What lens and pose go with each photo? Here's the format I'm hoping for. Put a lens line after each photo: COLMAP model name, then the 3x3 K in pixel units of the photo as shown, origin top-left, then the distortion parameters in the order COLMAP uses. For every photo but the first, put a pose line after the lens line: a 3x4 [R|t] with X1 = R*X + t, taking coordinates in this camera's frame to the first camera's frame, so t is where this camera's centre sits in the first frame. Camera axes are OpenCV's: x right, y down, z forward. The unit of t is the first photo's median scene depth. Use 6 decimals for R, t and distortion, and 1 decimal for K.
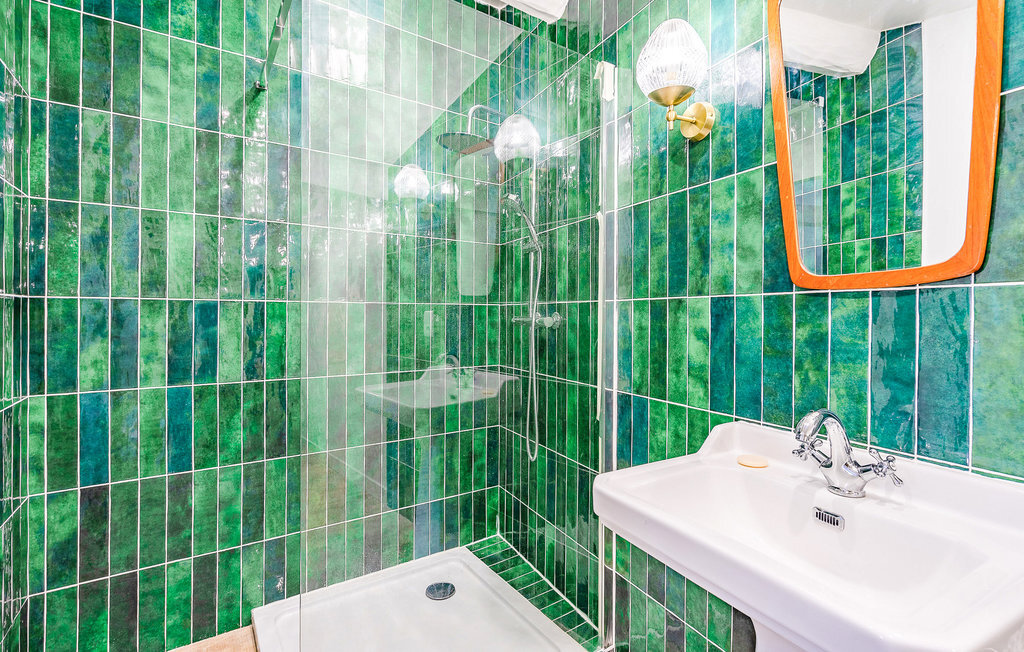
lens RADIAL K [[461.9, 0, 507.2], [0, 461.9, 323.2], [0, 0, 1]] dist [-0.000046, 0.000234]
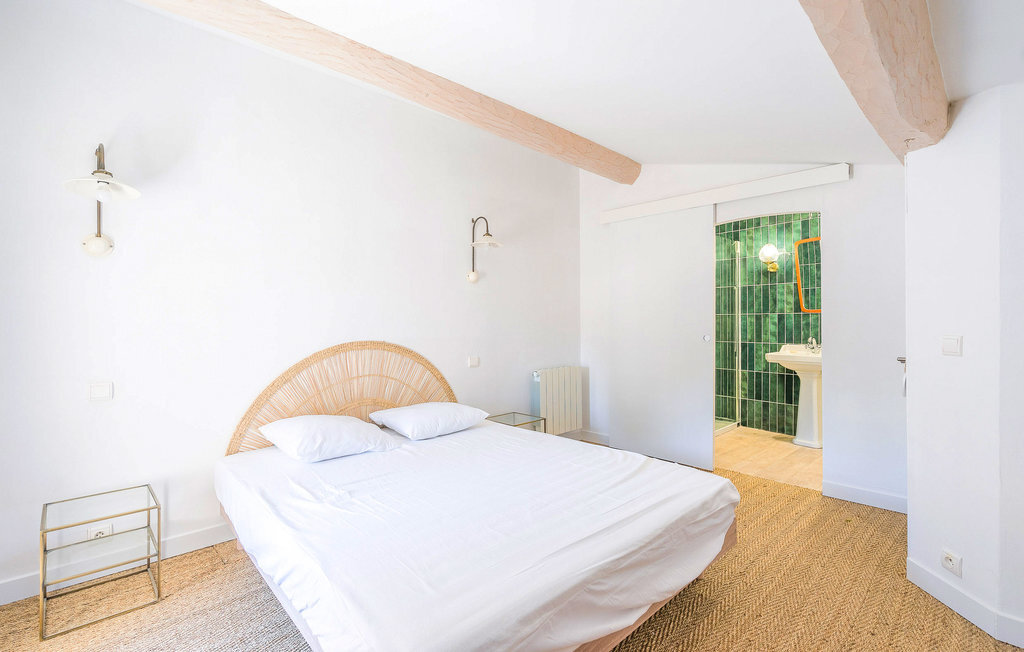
lens RADIAL K [[461.9, 0, 507.2], [0, 461.9, 323.2], [0, 0, 1]] dist [-0.000046, 0.000234]
pose [[0.986832, -0.007595, 0.161570, -2.374421], [0.009249, 0.999912, -0.009485, 0.036884], [-0.161483, 0.010854, 0.986816, -2.400952]]
